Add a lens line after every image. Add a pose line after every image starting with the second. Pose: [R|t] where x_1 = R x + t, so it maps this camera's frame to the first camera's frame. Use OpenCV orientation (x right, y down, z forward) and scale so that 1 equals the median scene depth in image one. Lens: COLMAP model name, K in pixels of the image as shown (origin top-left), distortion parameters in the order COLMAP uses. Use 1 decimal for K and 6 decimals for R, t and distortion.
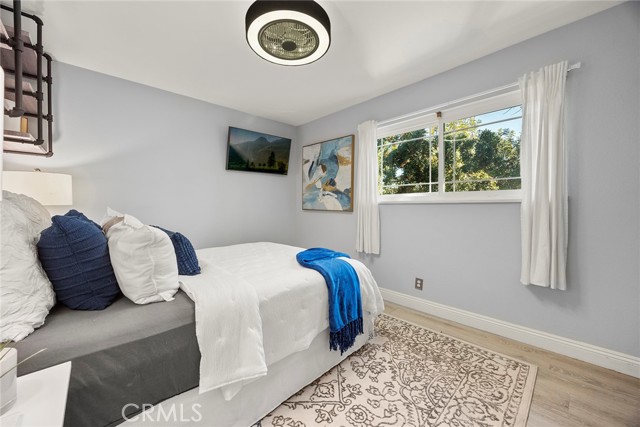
lens RADIAL K [[245.0, 0, 319.1], [0, 245.0, 210.0], [0, 0, 1]] dist [-0.001511, -0.000040]
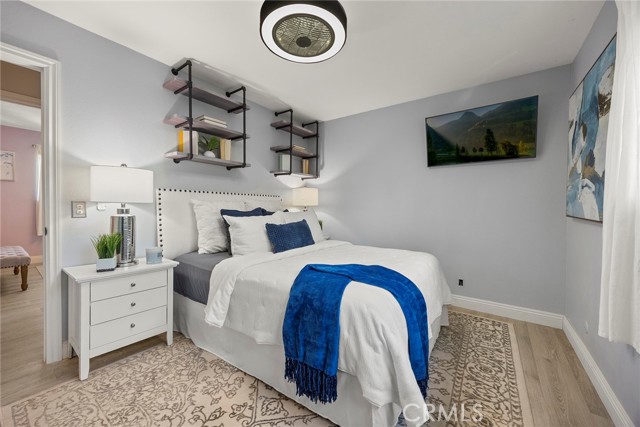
lens RADIAL K [[245.0, 0, 320.0], [0, 245.0, 209.8], [0, 0, 1]] dist [-0.001511, -0.000040]
pose [[0.195659, 0.022335, -0.980418, 0.659840], [-0.028291, 0.999453, 0.017123, -0.016782], [0.980264, 0.024387, 0.196184, 0.682616]]
